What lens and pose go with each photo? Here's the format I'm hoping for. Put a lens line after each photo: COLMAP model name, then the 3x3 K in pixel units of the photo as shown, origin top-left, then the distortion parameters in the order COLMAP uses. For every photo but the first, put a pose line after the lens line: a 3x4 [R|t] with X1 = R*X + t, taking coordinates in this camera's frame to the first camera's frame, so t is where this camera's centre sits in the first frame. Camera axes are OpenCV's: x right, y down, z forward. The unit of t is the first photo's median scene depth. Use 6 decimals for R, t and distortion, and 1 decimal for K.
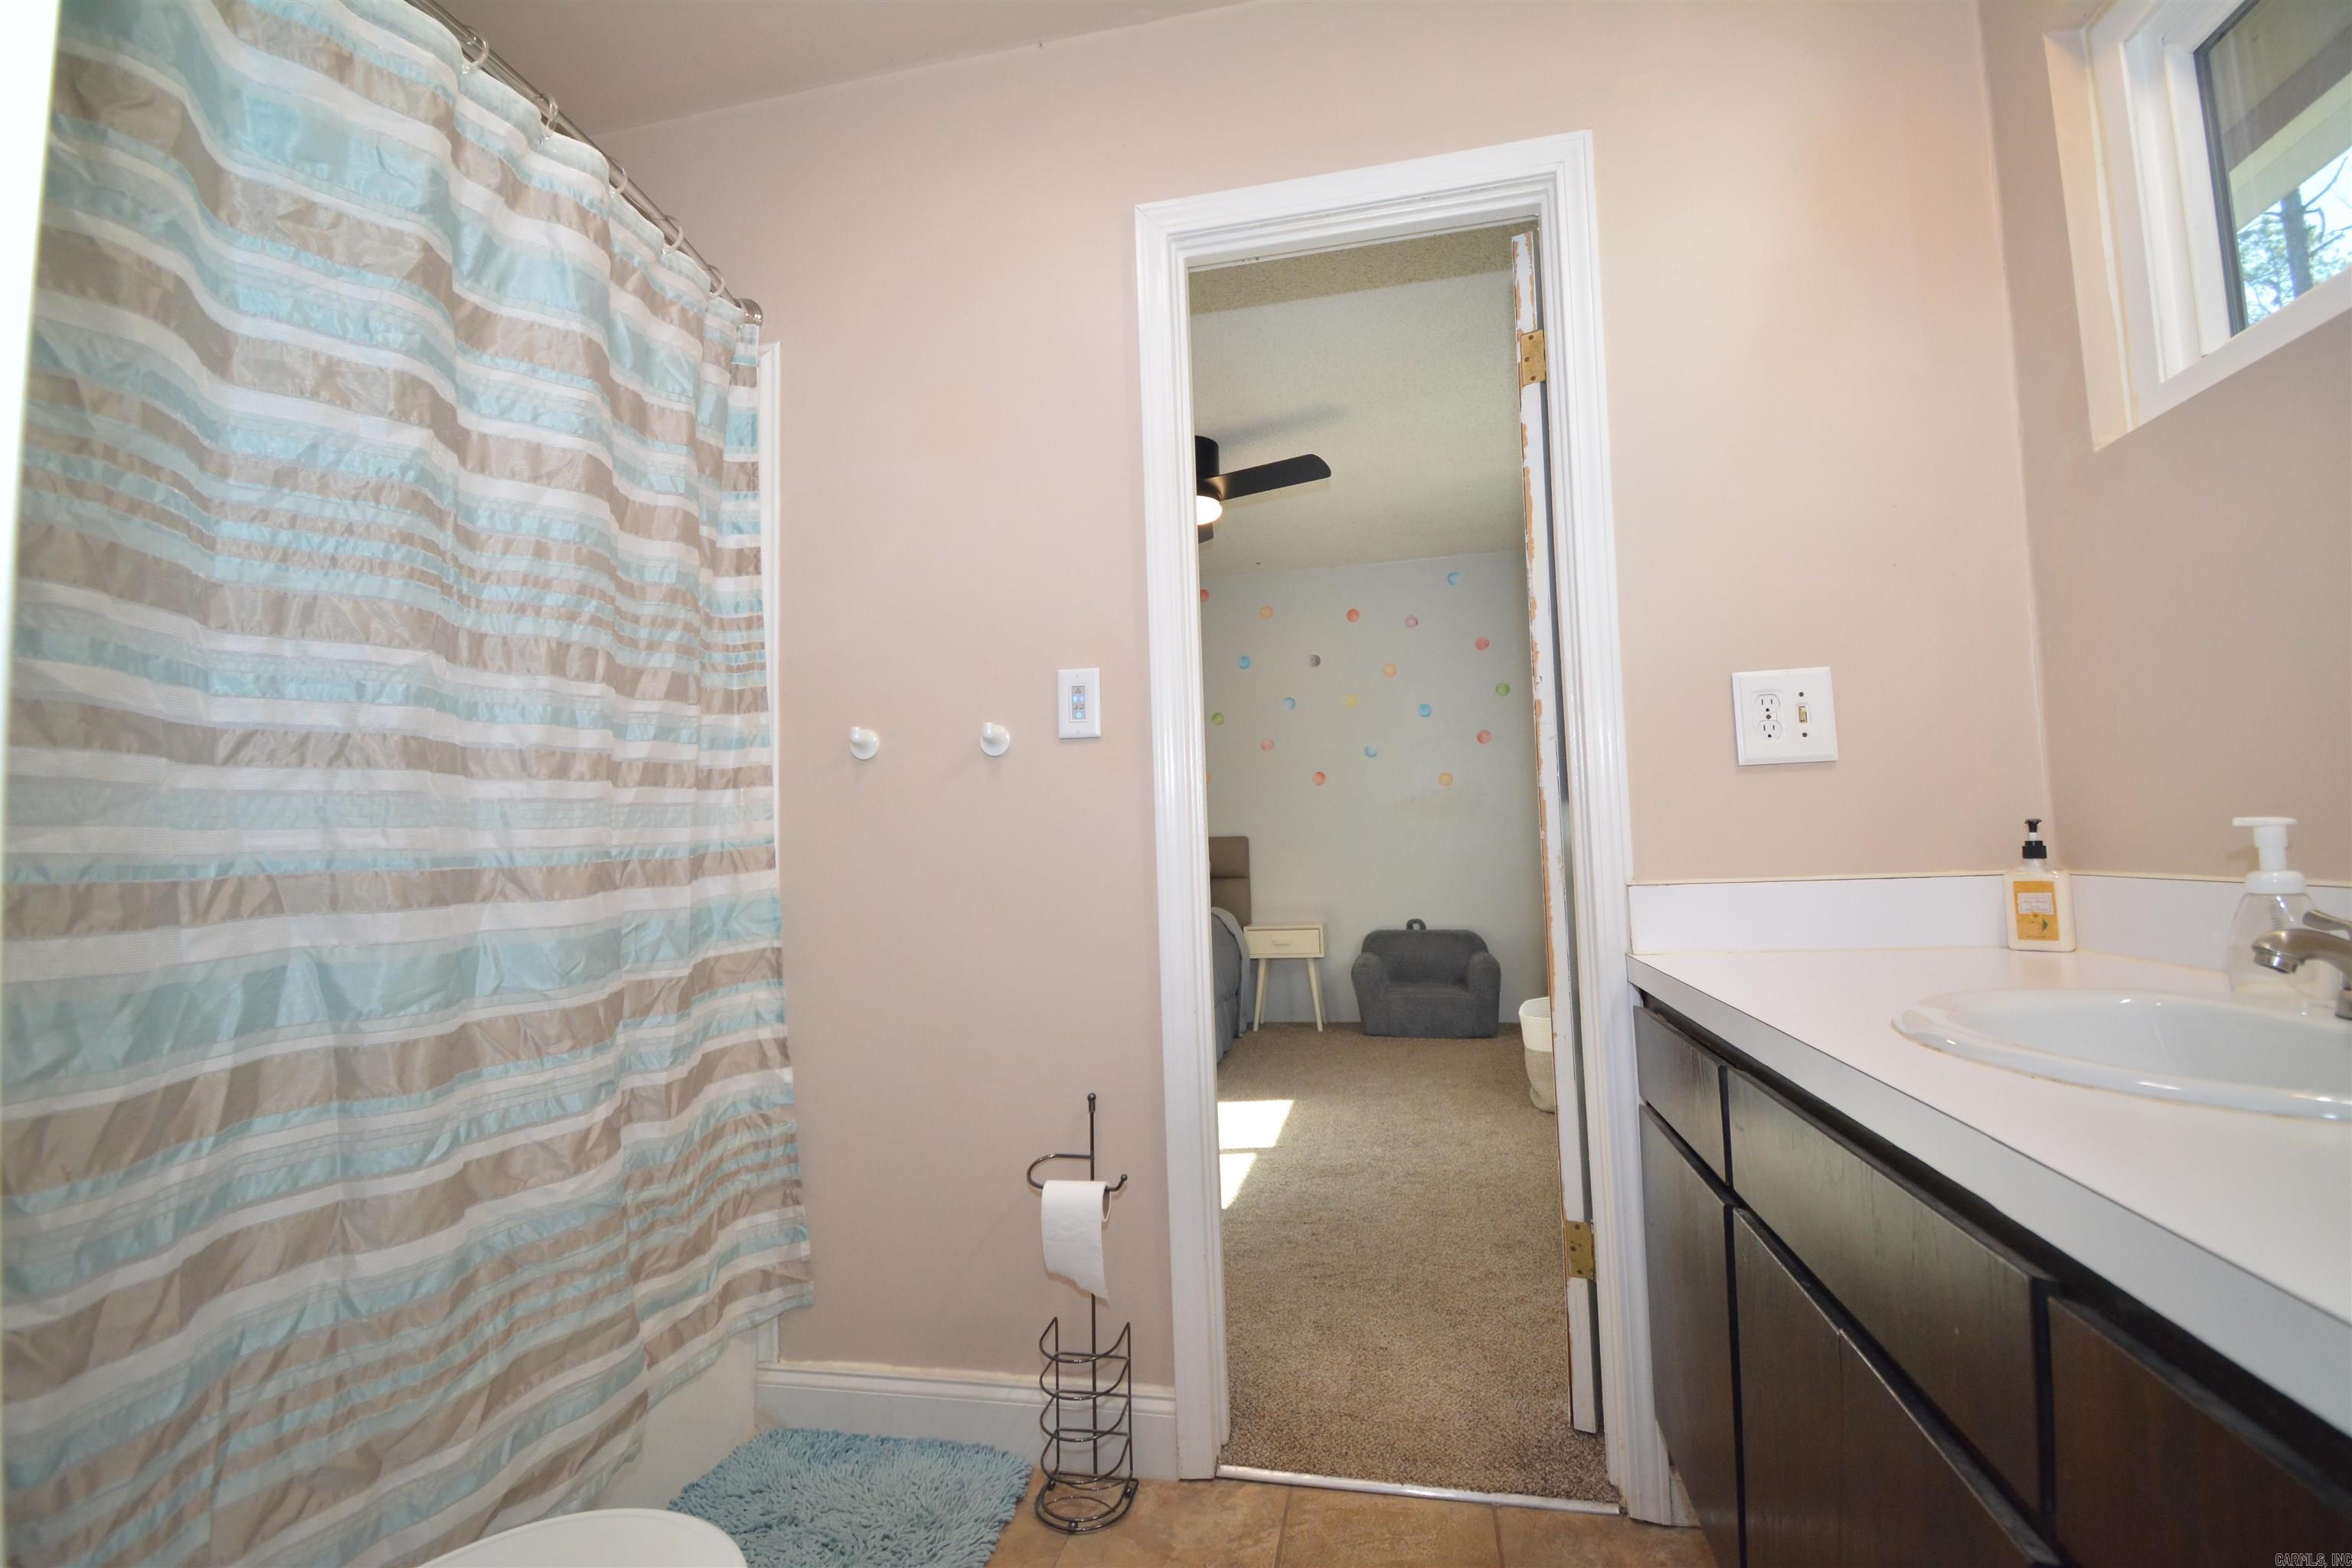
lens RADIAL K [[1051.6, 0, 1183.4], [0, 1051.6, 773.3], [0, 0, 1]] dist [-0.003139, -0.002889]
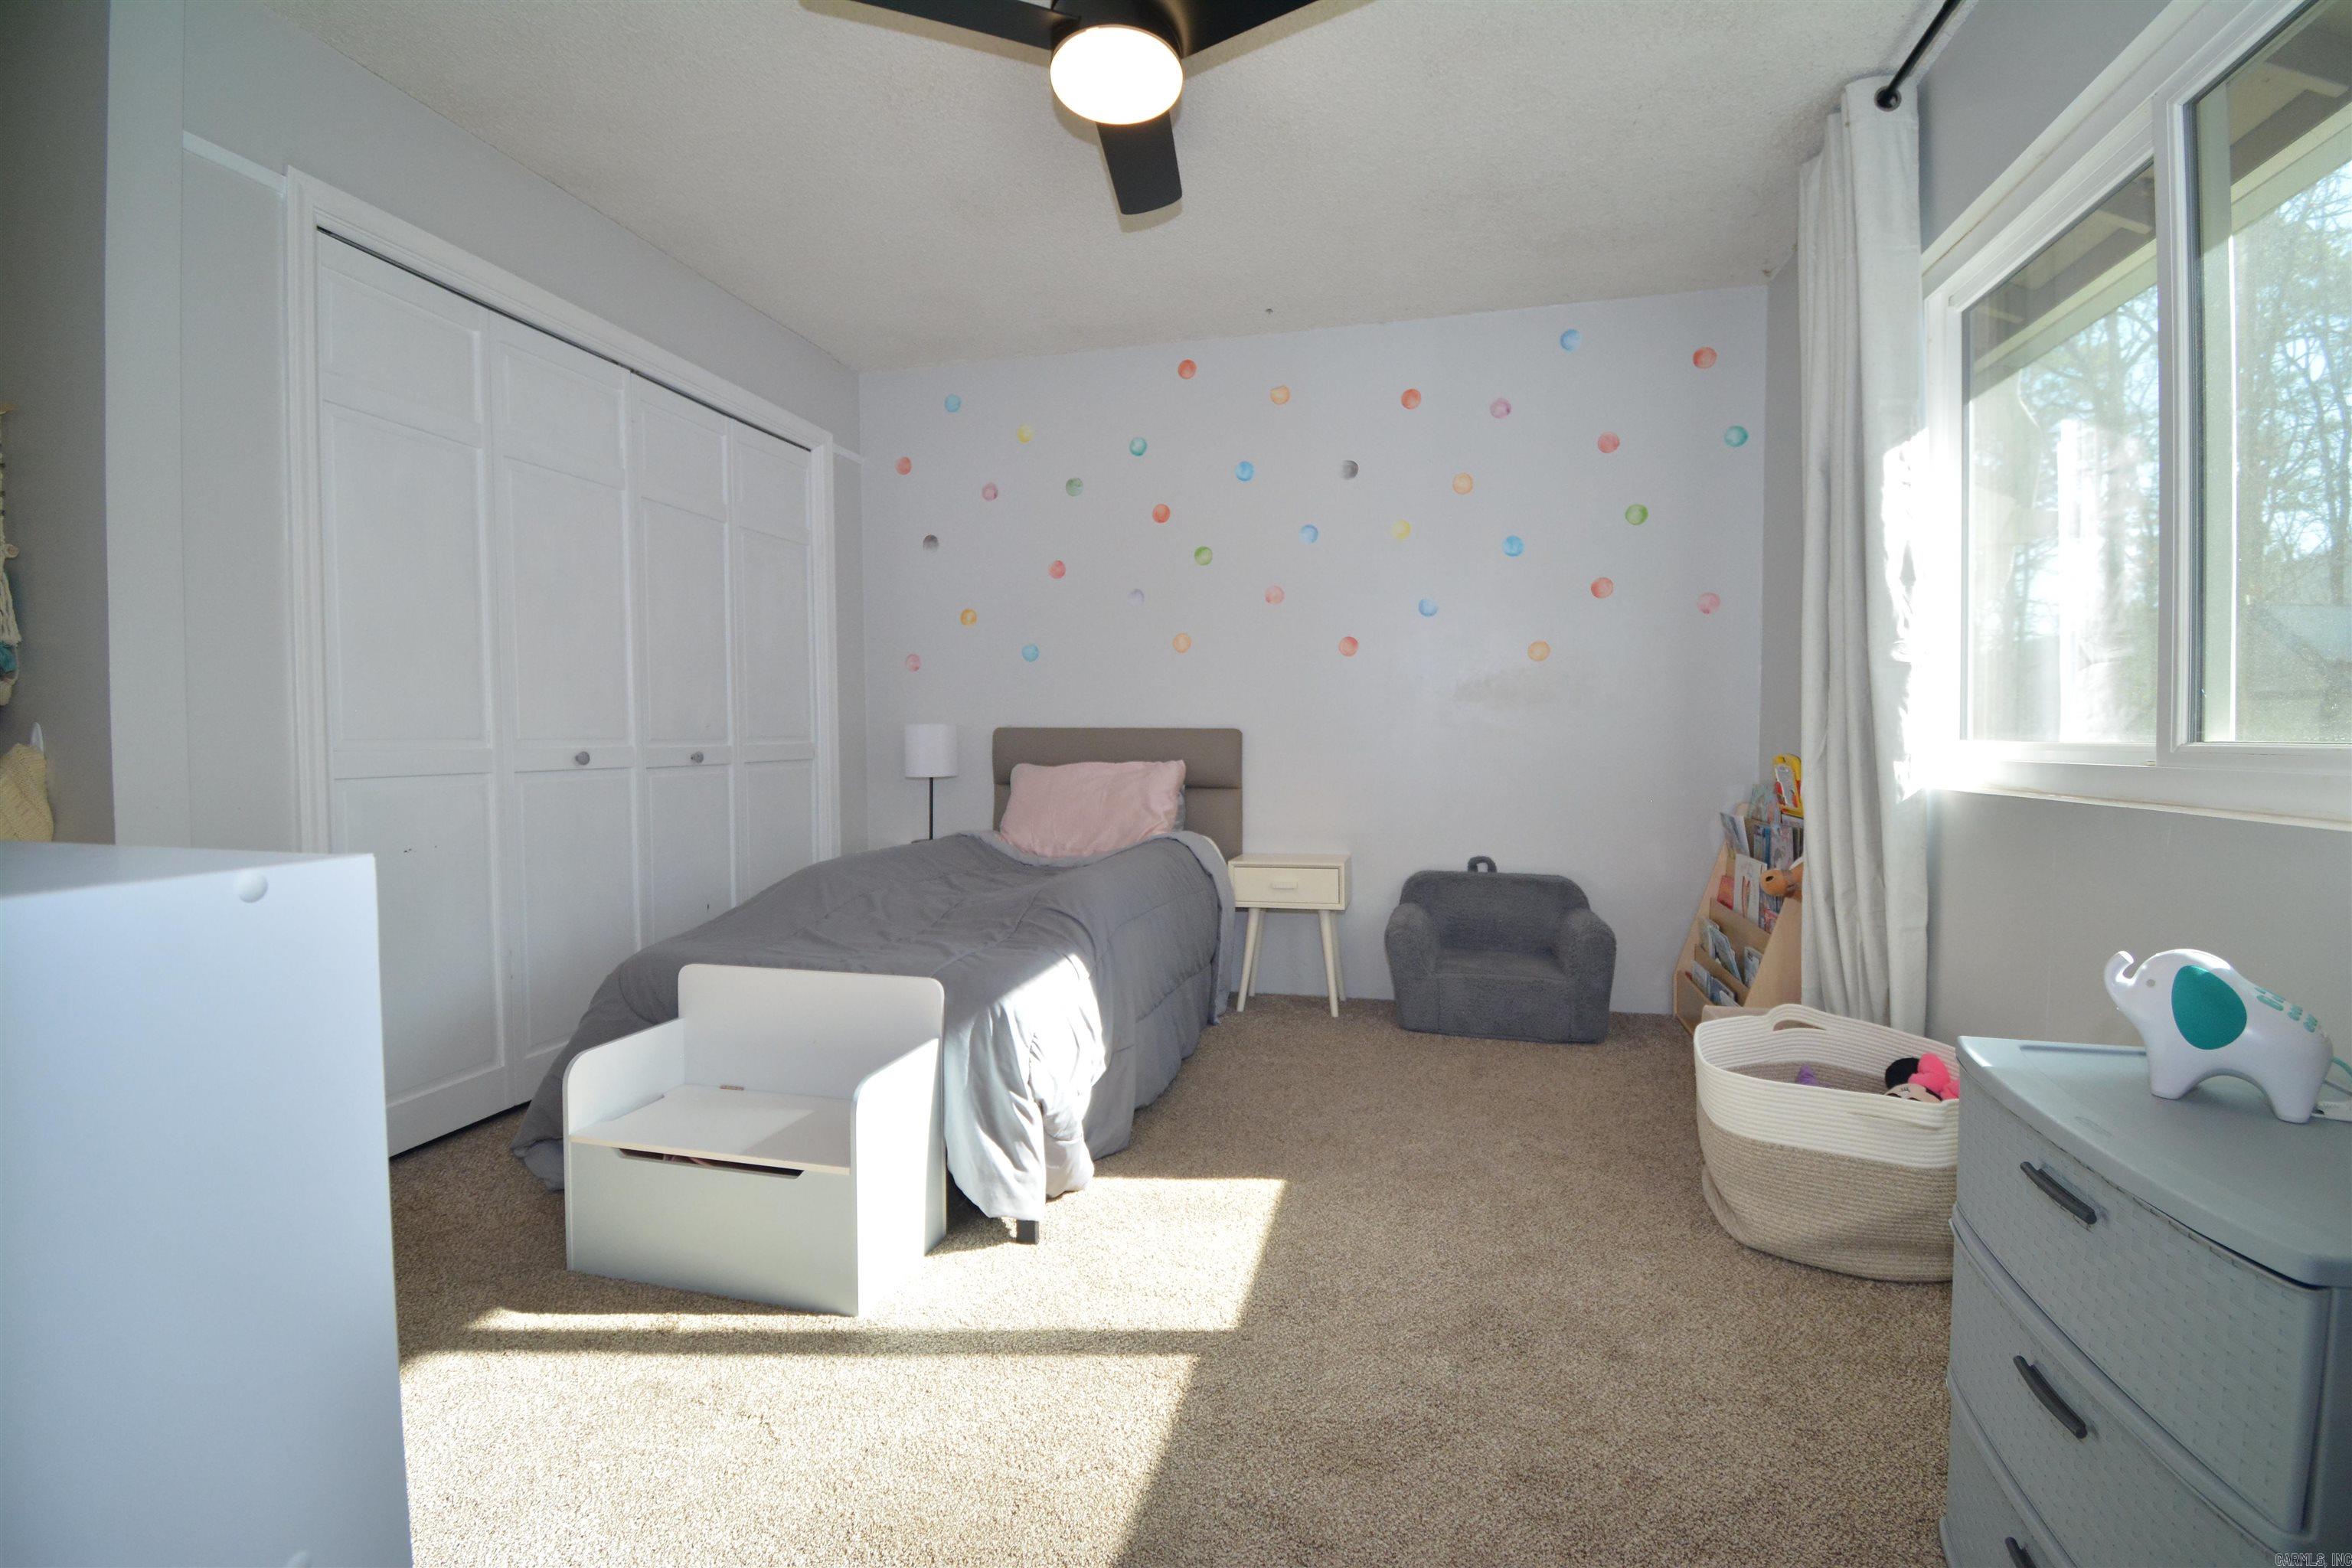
lens RADIAL K [[1051.6, 0, 1163.6], [0, 1051.6, 779.8], [0, 0, 1]] dist [-0.003139, -0.002889]
pose [[0.998806, 0.029634, -0.038831, 0.040658], [-0.025526, 0.994425, 0.102311, 0.025273], [0.041646, -0.101197, 0.993994, 0.326183]]
